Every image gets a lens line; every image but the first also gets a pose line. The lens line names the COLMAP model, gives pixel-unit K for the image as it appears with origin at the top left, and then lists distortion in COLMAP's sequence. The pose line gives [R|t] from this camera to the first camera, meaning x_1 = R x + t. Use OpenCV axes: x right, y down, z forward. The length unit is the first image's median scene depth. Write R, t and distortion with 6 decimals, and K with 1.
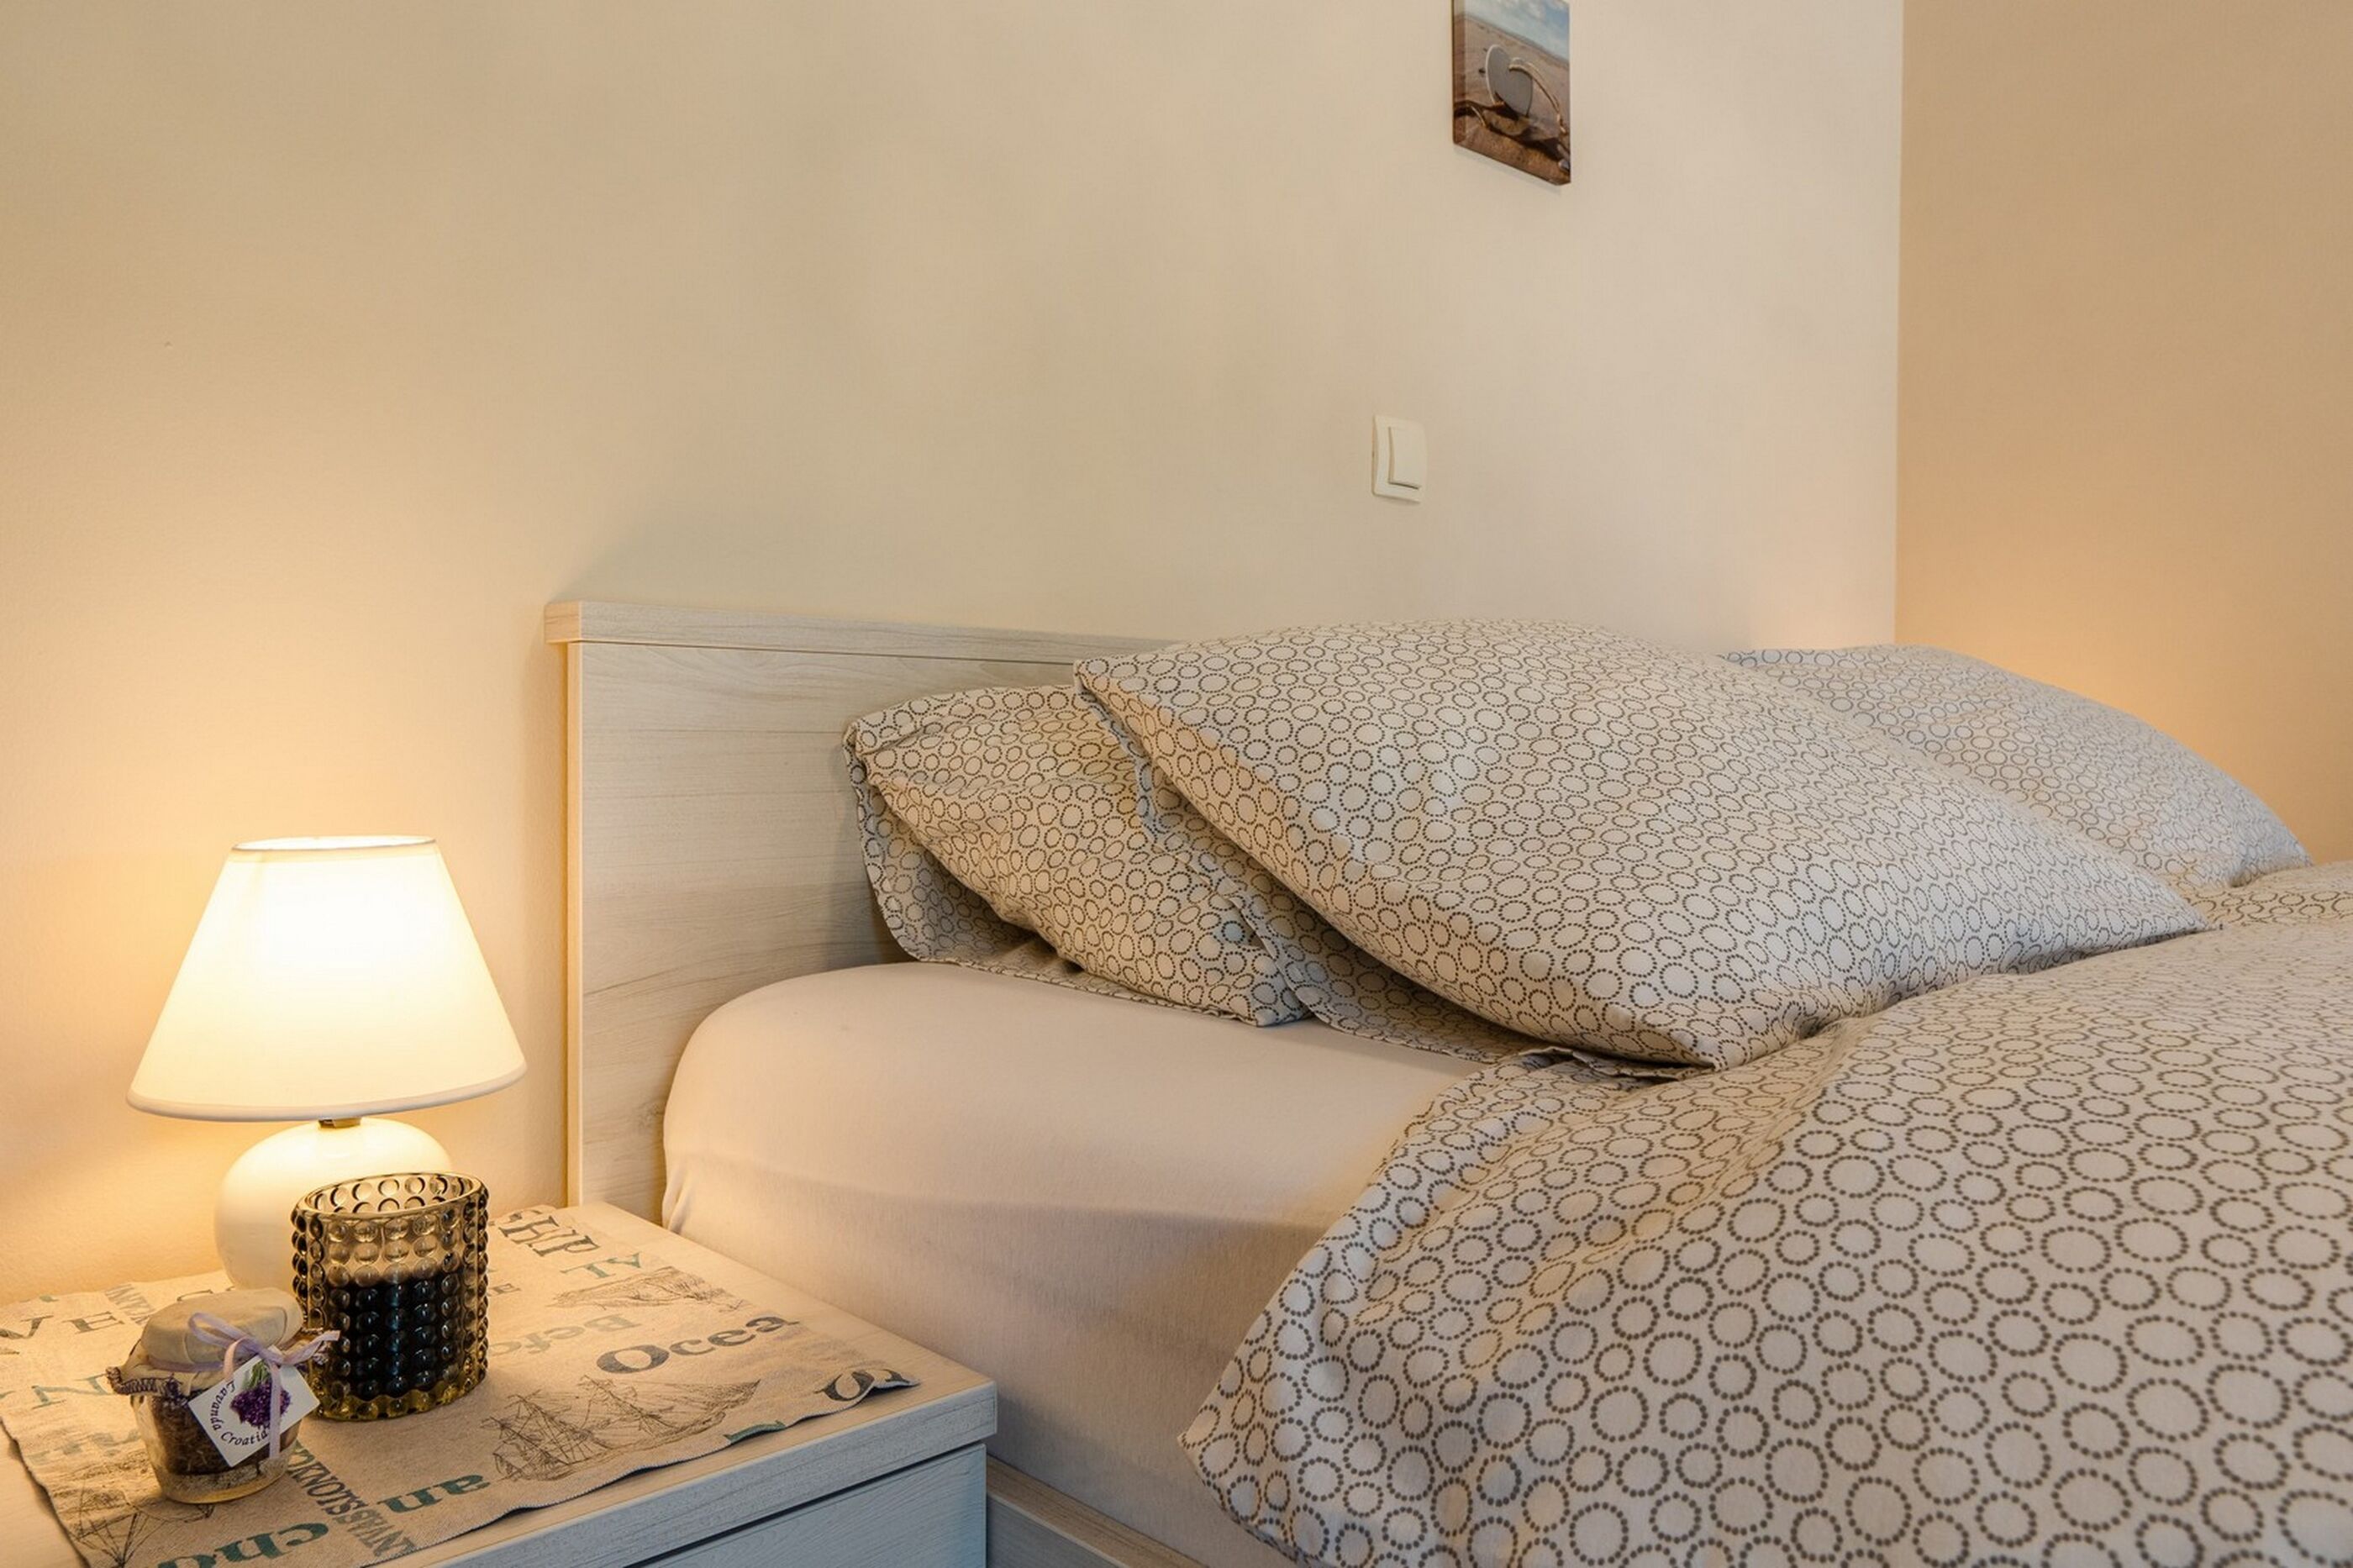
lens RADIAL K [[1595.9, 0, 1116.1], [0, 1595.9, 781.8], [0, 0, 1]] dist [0.004341, 0.001488]
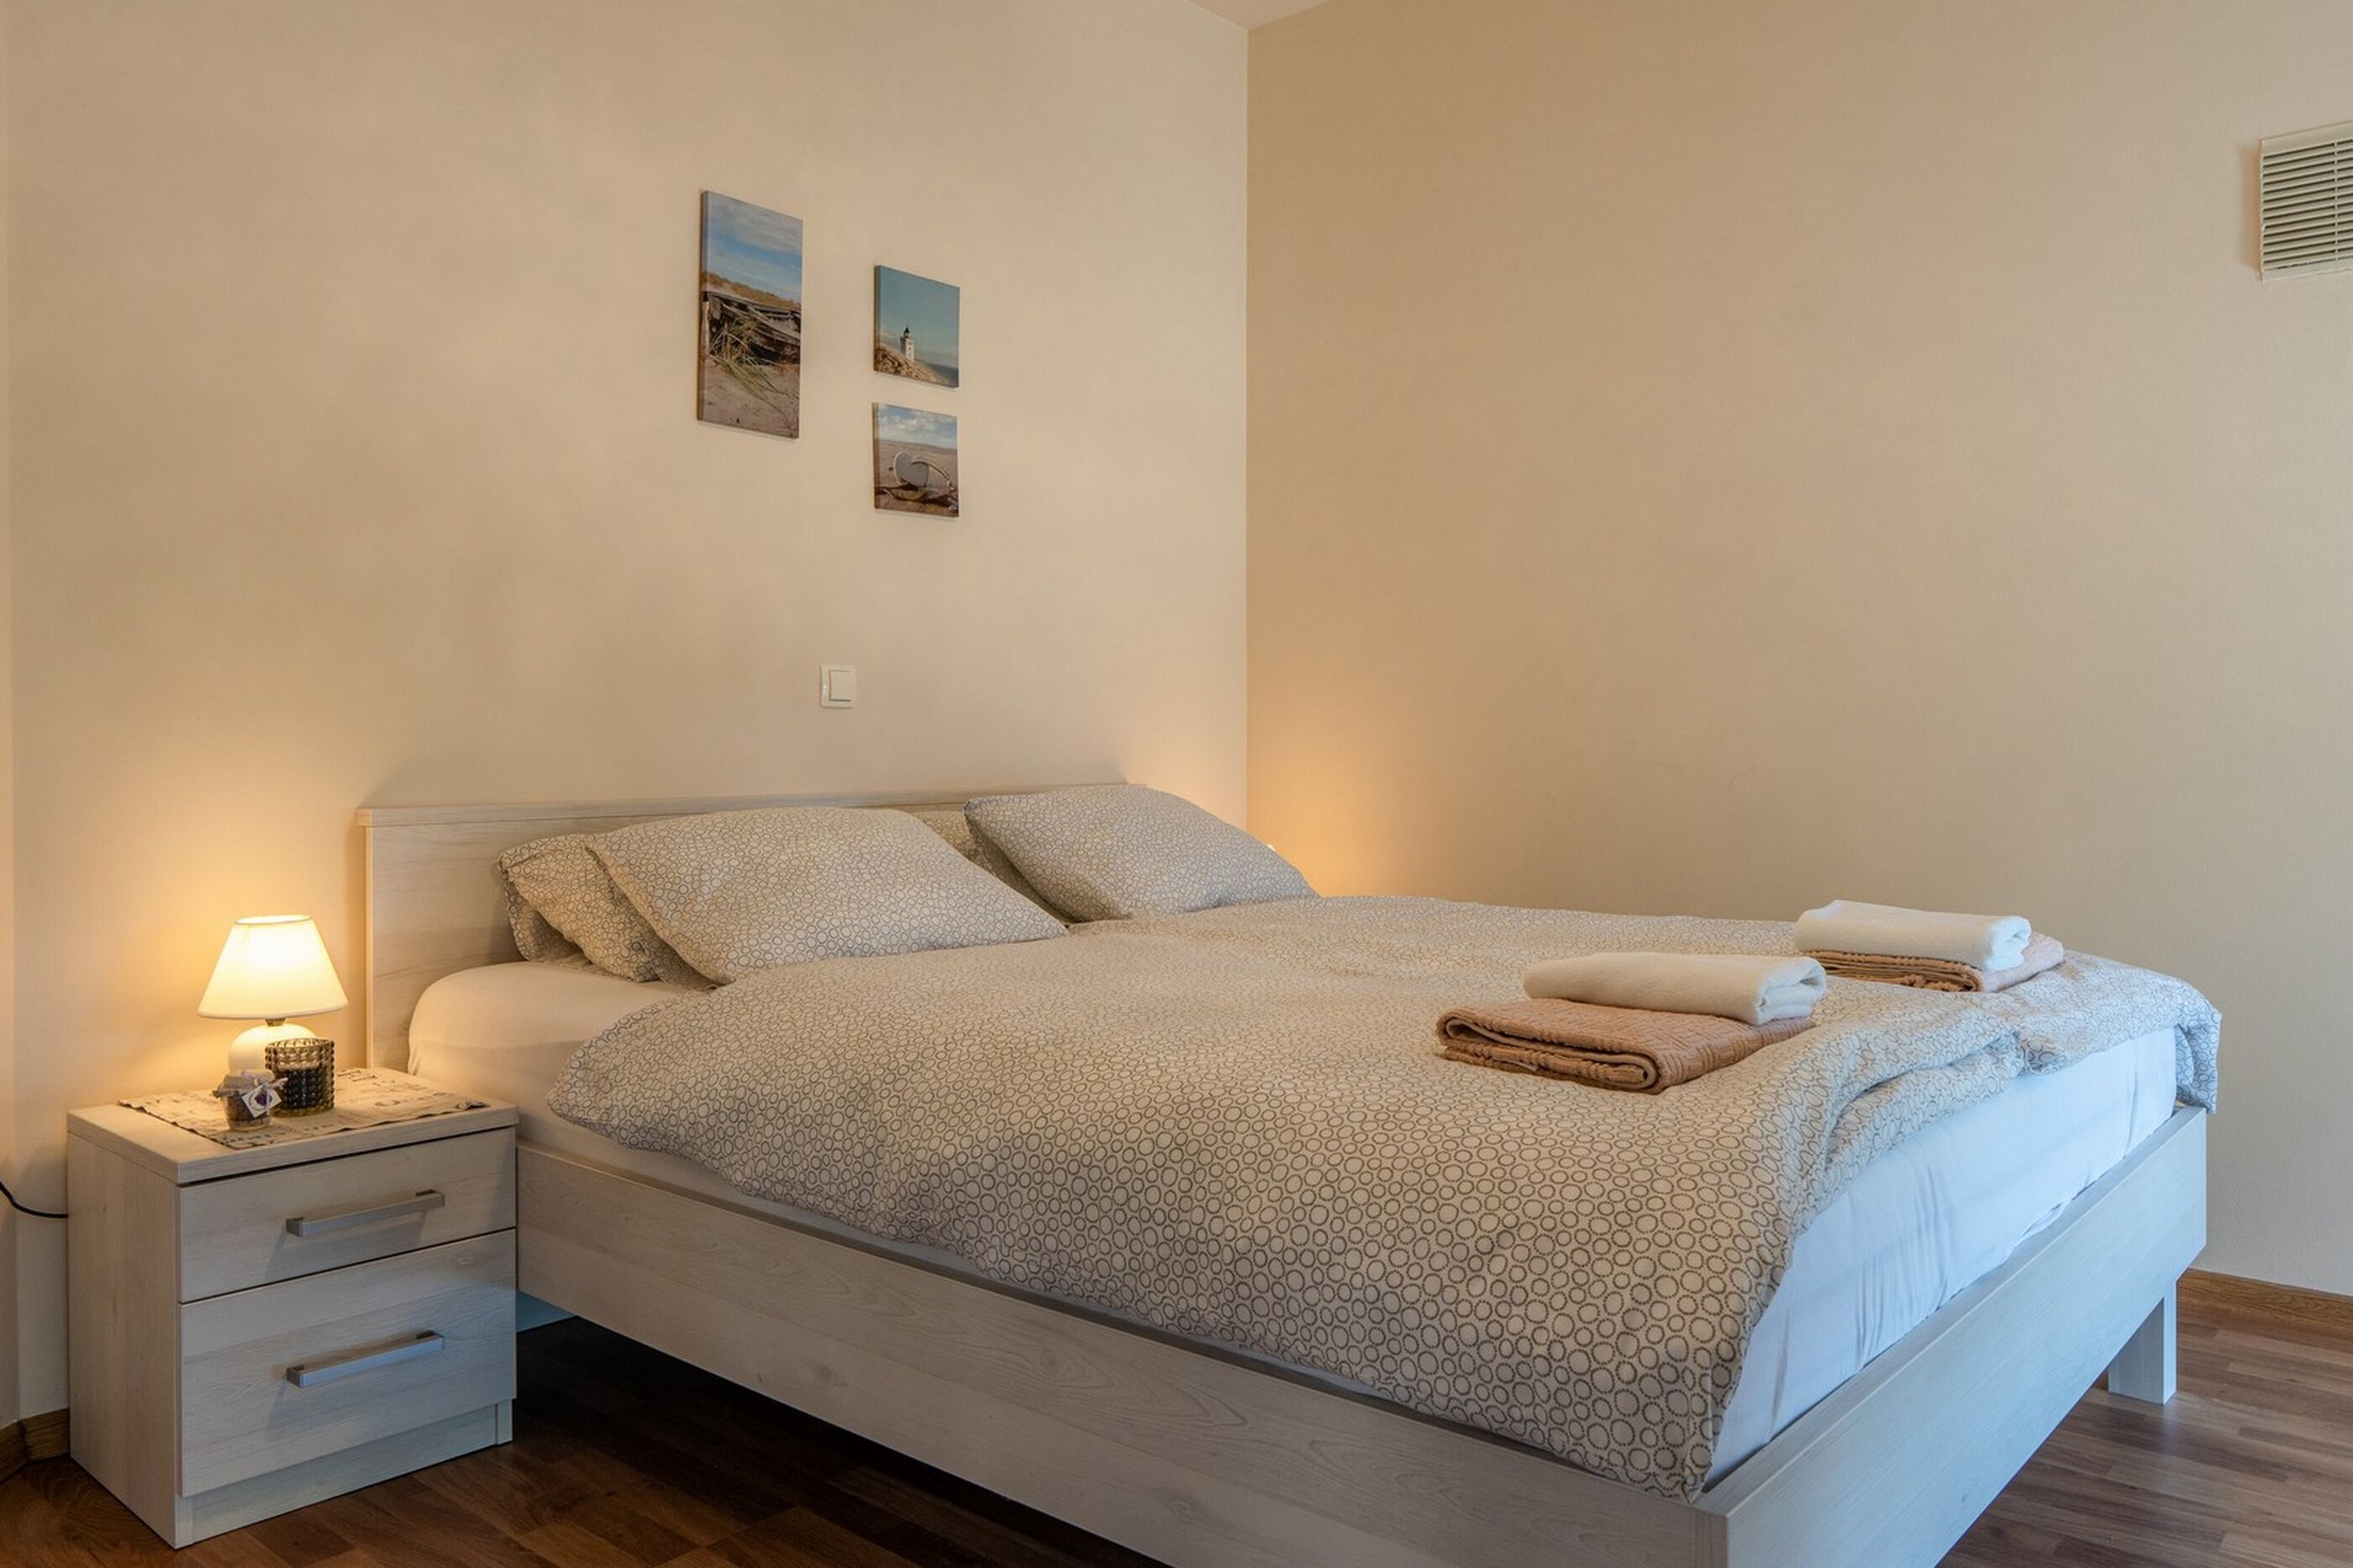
lens RADIAL K [[1673.3, 0, 1165.2], [0, 1673.3, 769.0], [0, 0, 1]] dist [-0.003566, -0.001943]
pose [[0.994767, -0.007150, 0.101923, 0.578795], [0.007595, 0.999963, -0.003981, -0.154882], [-0.101891, 0.004734, 0.994784, -1.569891]]
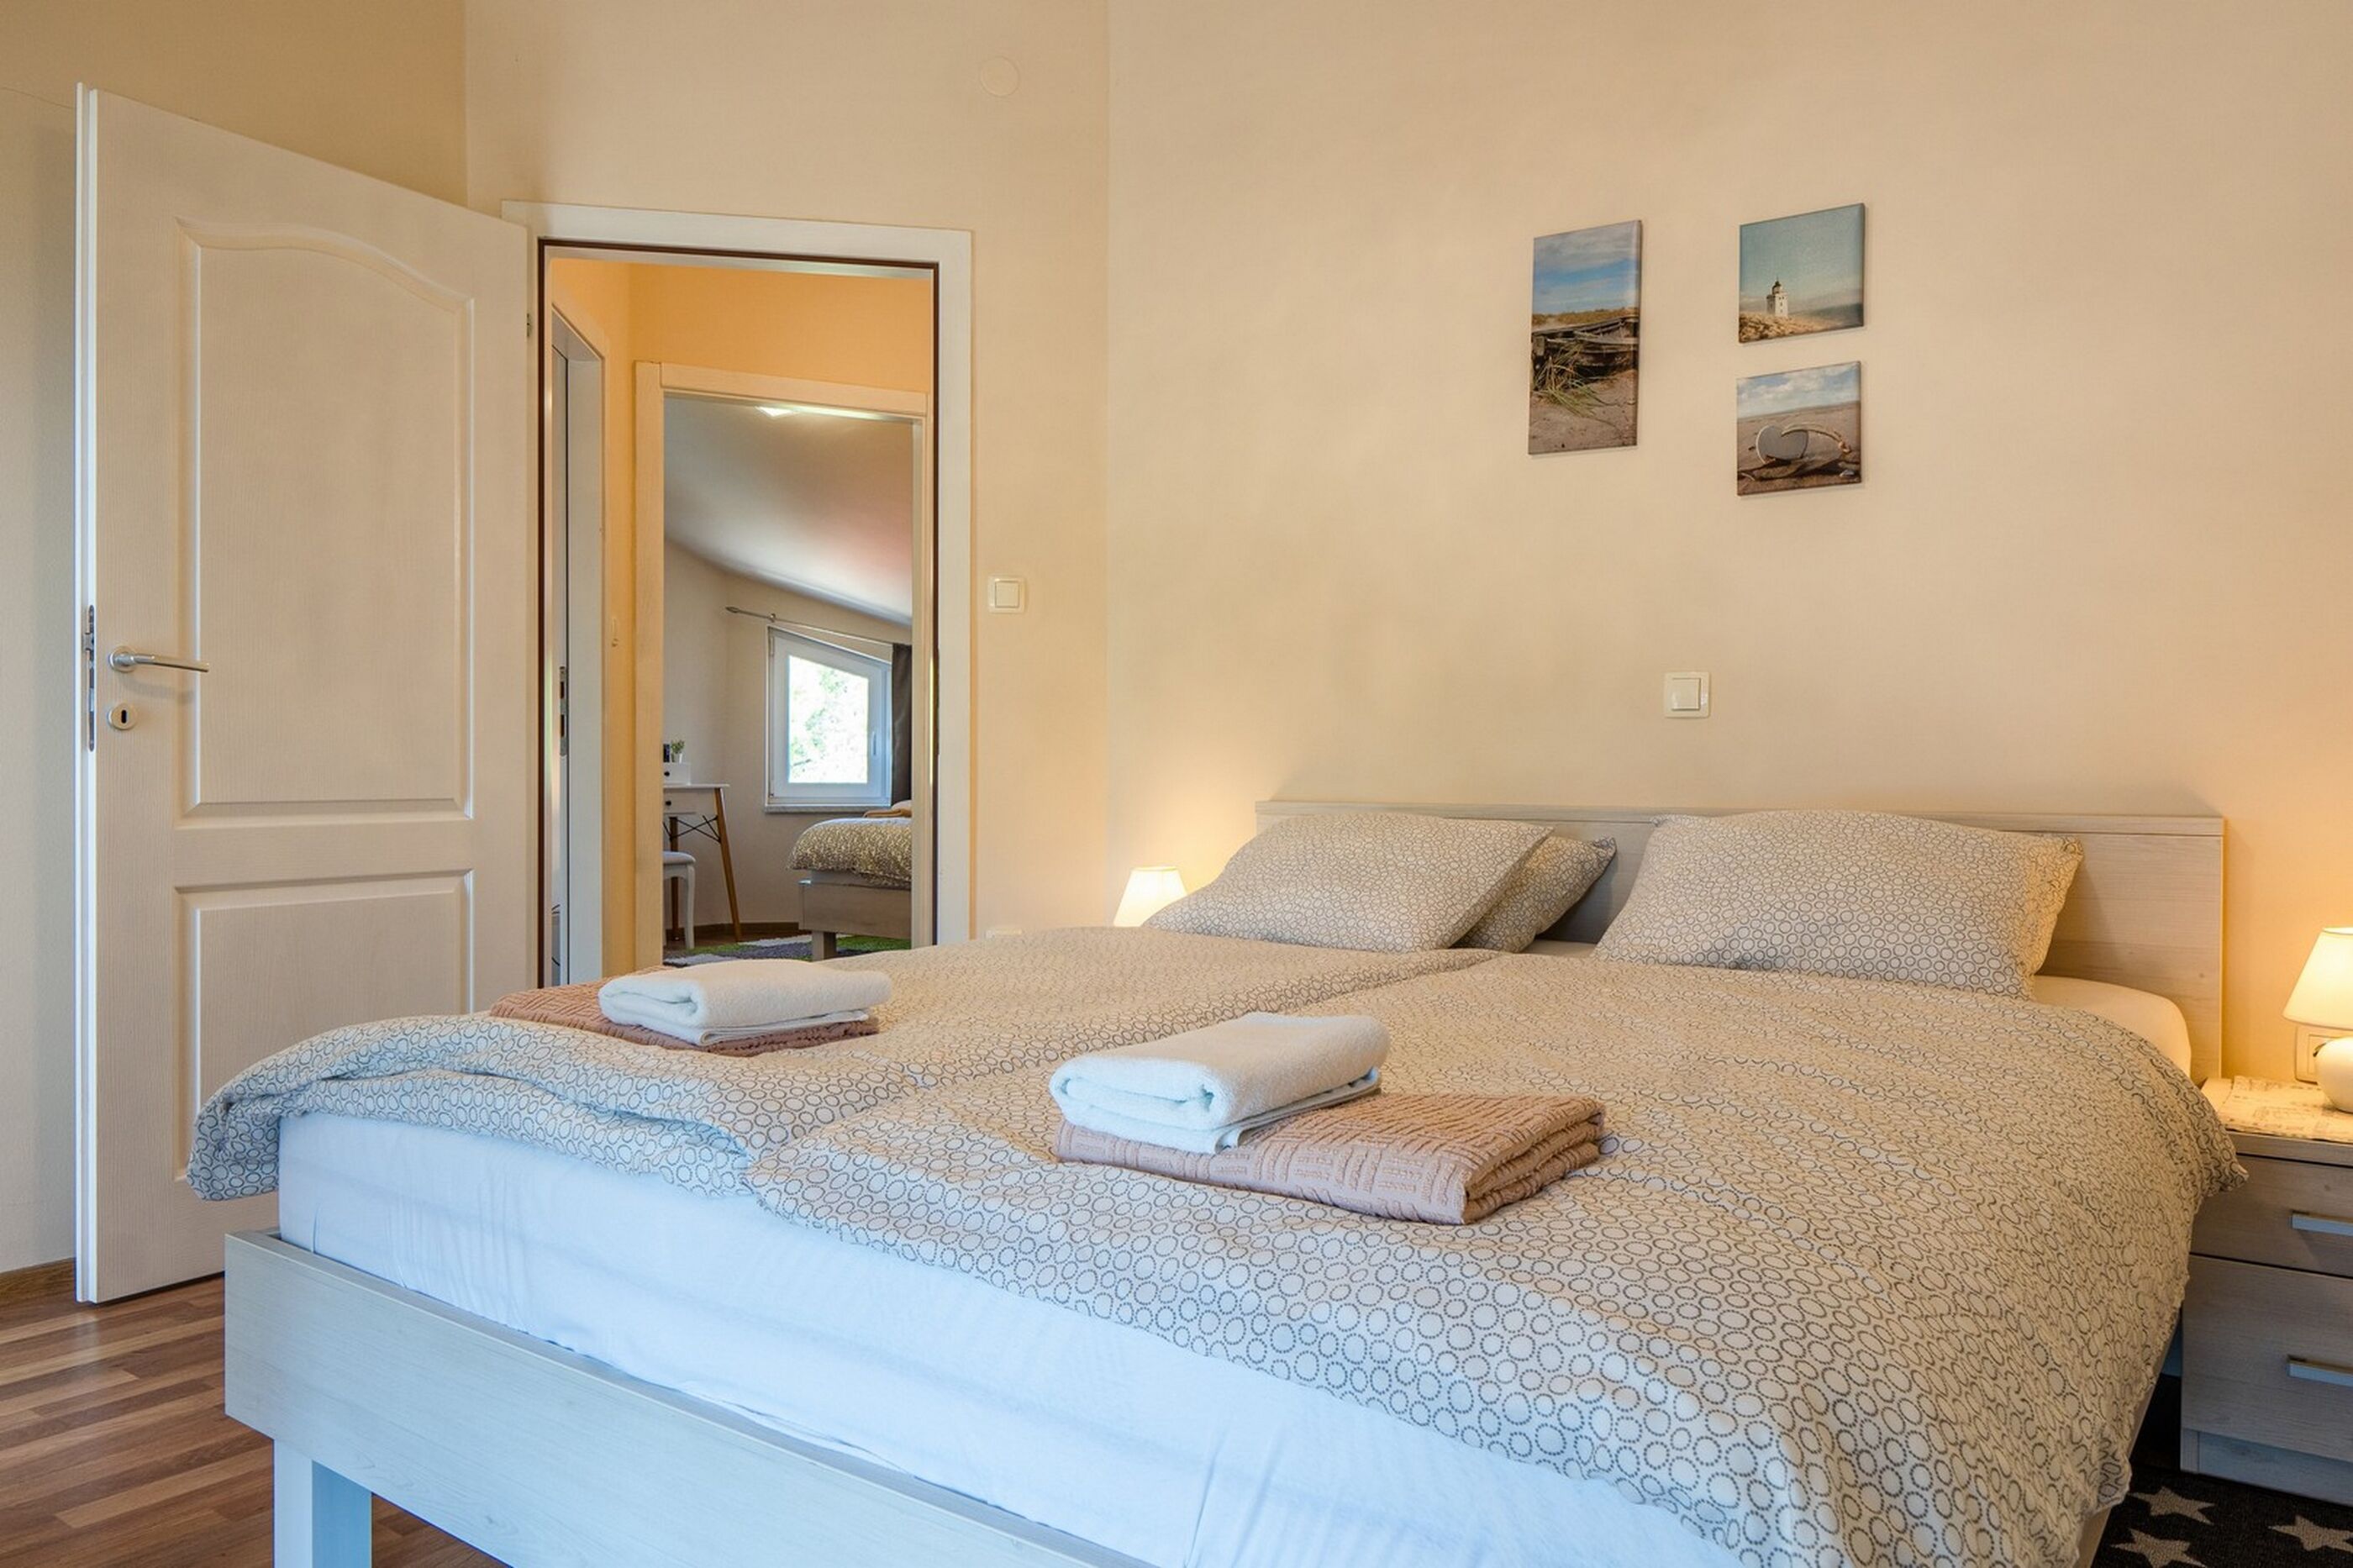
lens RADIAL K [[1673.3, 0, 1165.2], [0, 1673.3, 769.0], [0, 0, 1]] dist [-0.003566, -0.001943]
pose [[0.174426, -0.003207, -0.984665, 3.027597], [-0.025027, 0.999657, -0.007689, -0.153462], [0.984352, 0.025984, 0.174286, 0.211488]]
